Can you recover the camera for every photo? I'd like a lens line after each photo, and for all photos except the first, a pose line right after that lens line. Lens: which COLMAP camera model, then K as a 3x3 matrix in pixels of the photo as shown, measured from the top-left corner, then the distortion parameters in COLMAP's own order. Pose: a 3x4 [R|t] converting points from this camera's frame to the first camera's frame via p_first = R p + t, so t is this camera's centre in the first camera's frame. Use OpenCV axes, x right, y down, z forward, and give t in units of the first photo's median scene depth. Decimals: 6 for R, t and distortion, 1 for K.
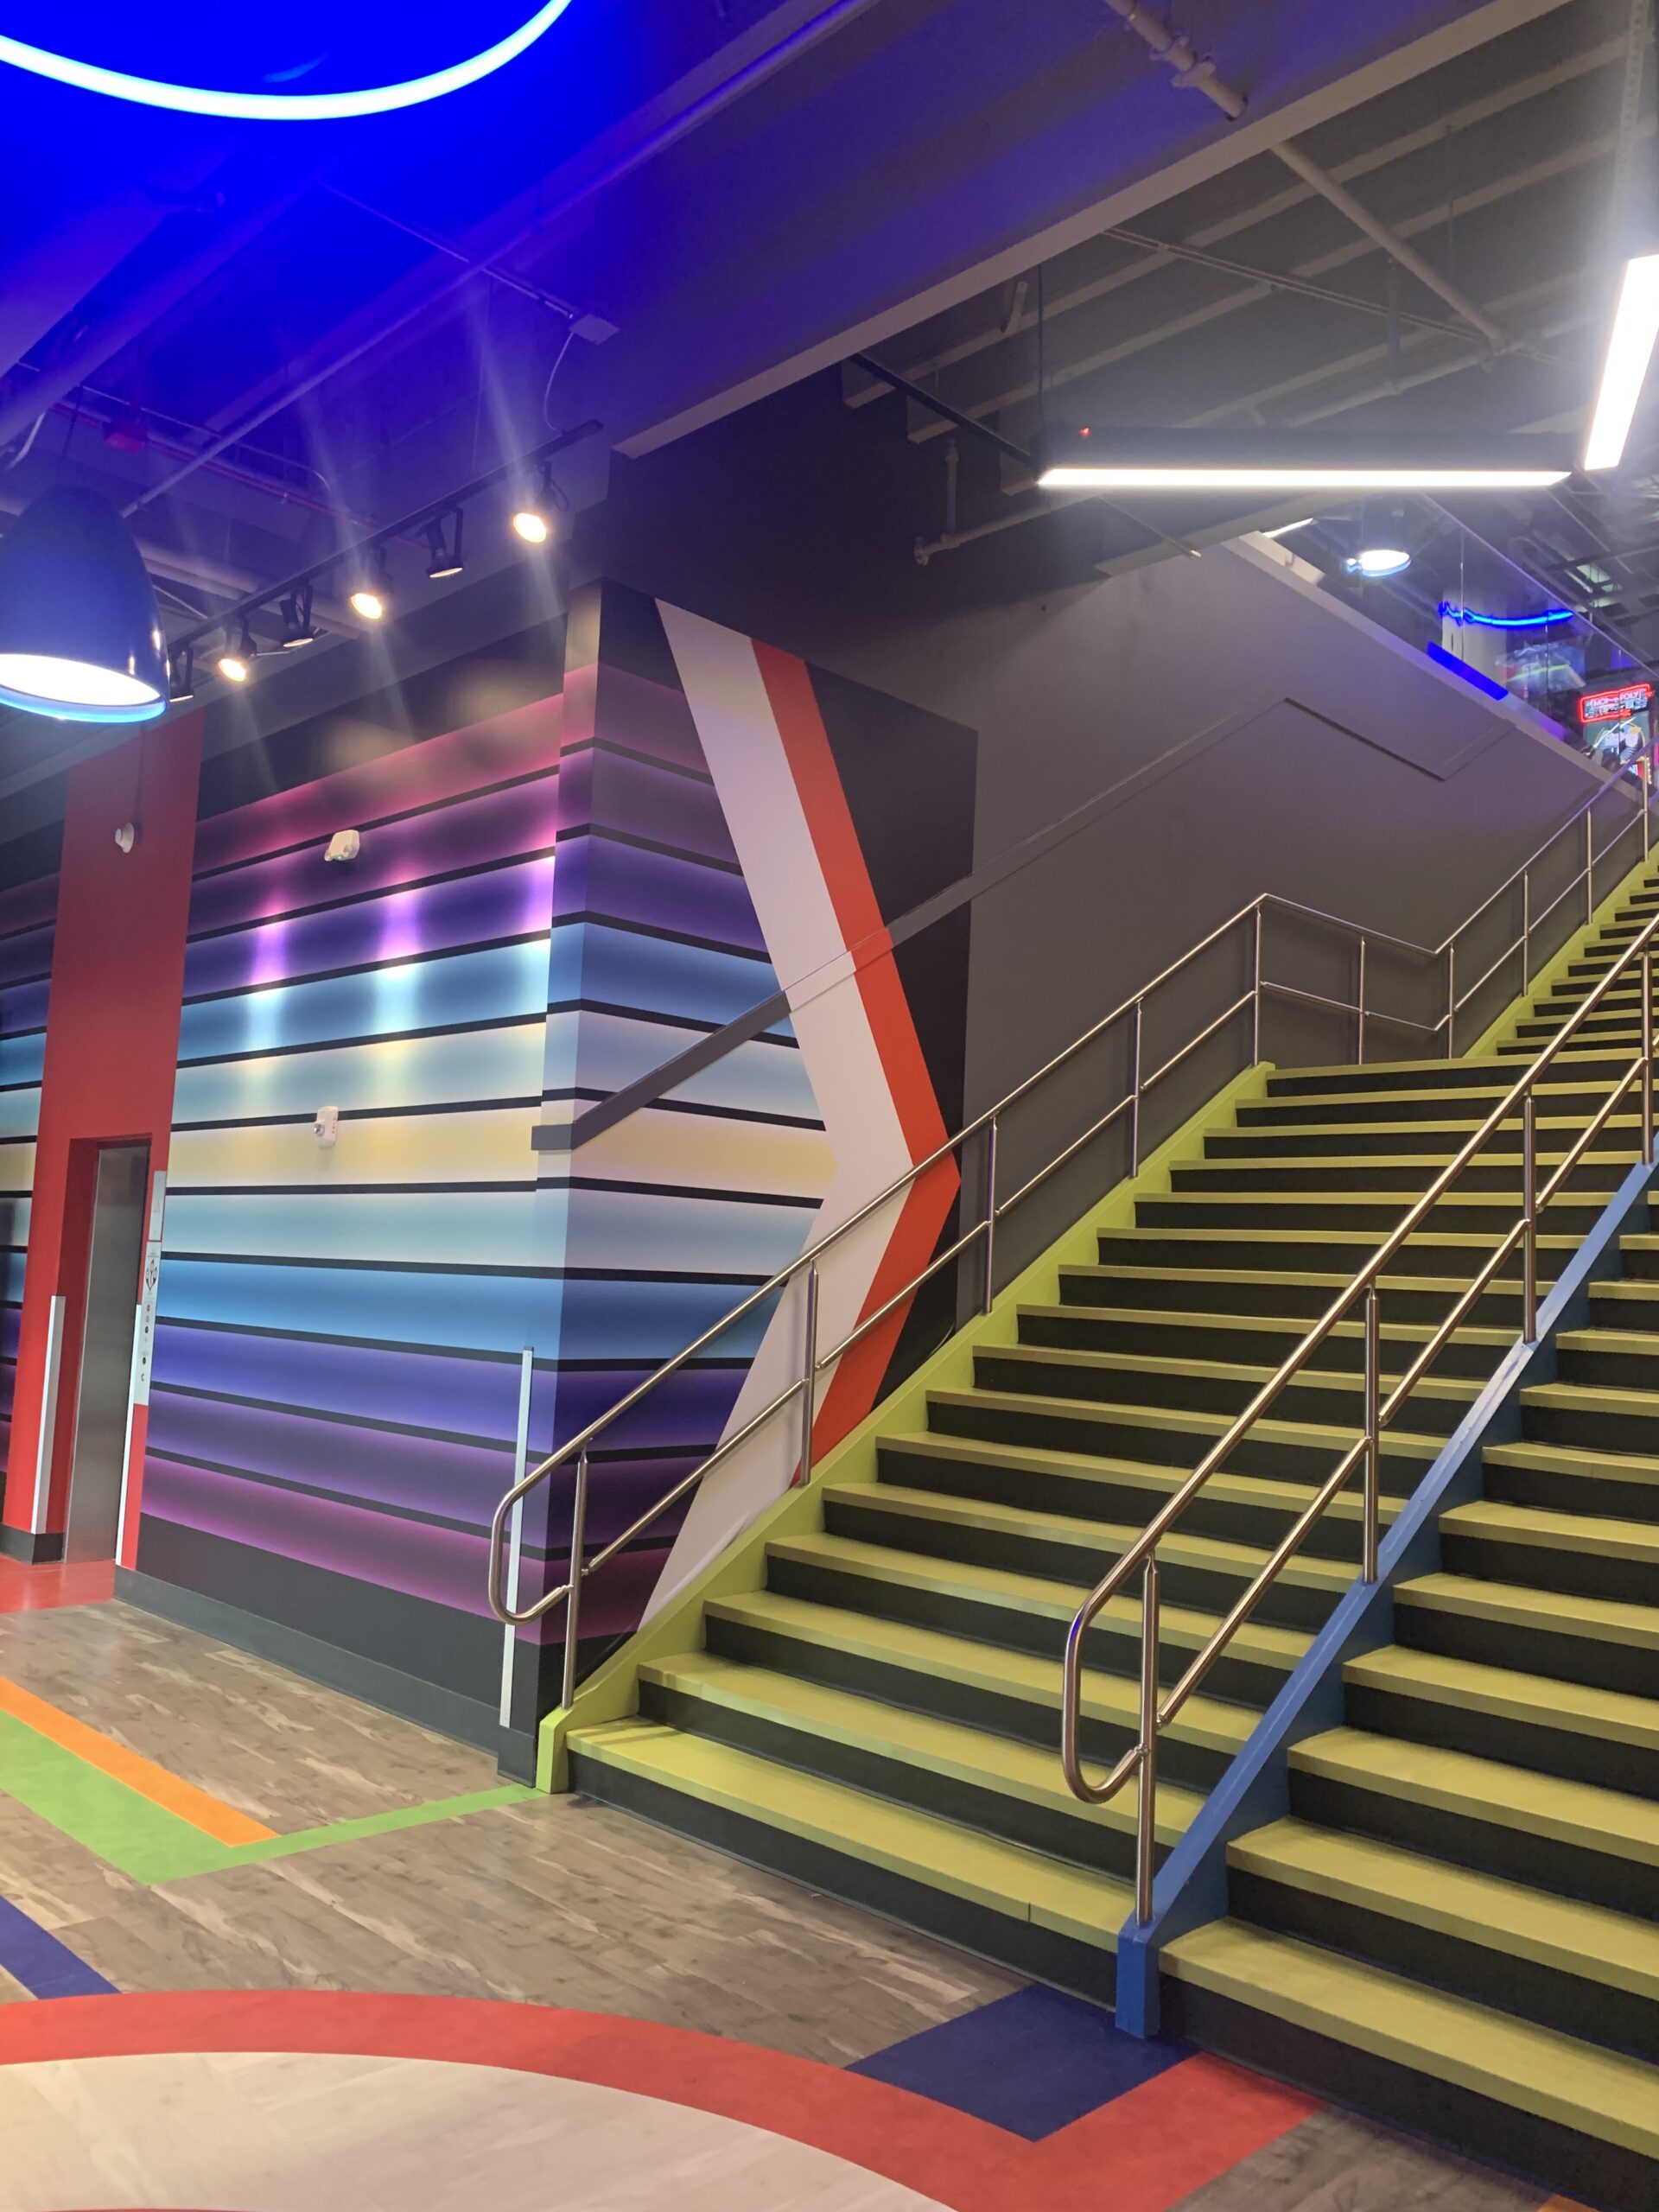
lens RADIAL K [[1678.9, 0, 827.0], [0, 1678.9, 1035.7], [0, 0, 1]] dist [0.008371, -0.008097]
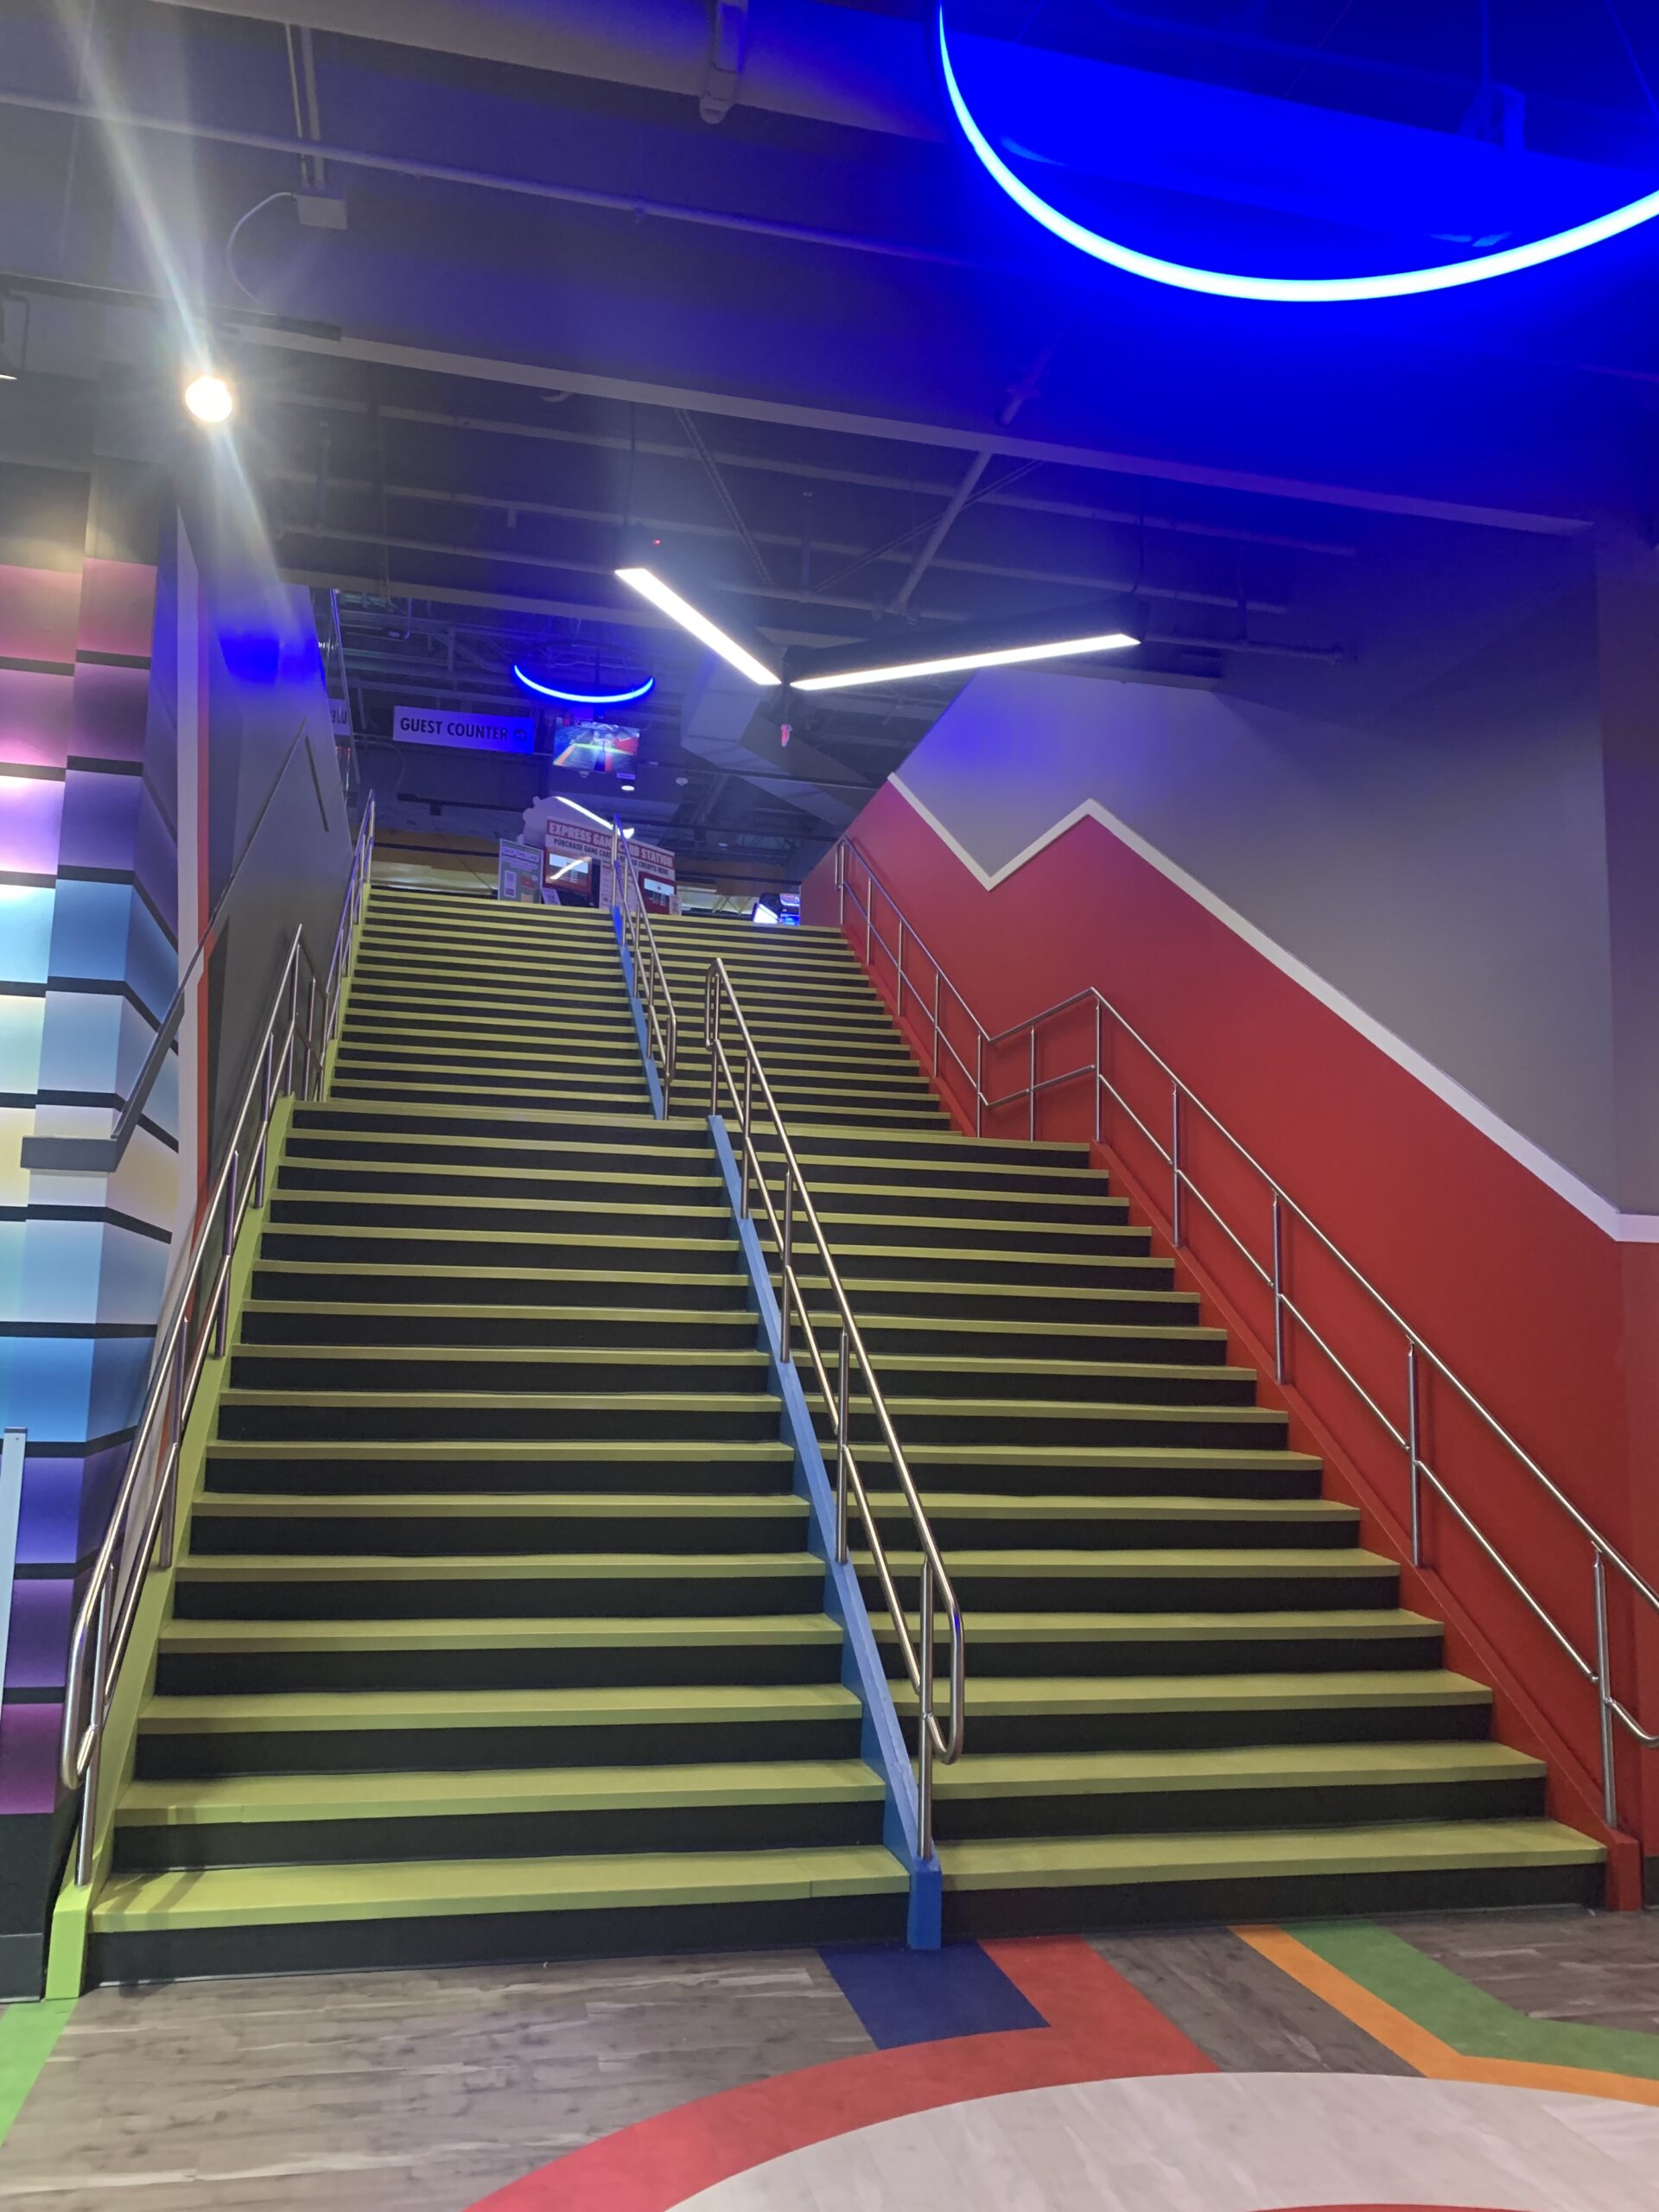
lens RADIAL K [[1680.9, 0, 829.6], [0, 1680.9, 1073.0], [0, 0, 1]] dist [0.004384, -0.004554]
pose [[0.533338, 0.103585, 0.839536, -0.848319], [-0.123644, 0.991361, -0.043770, 0.019725], [-0.836817, -0.080459, 0.541538, 0.397227]]
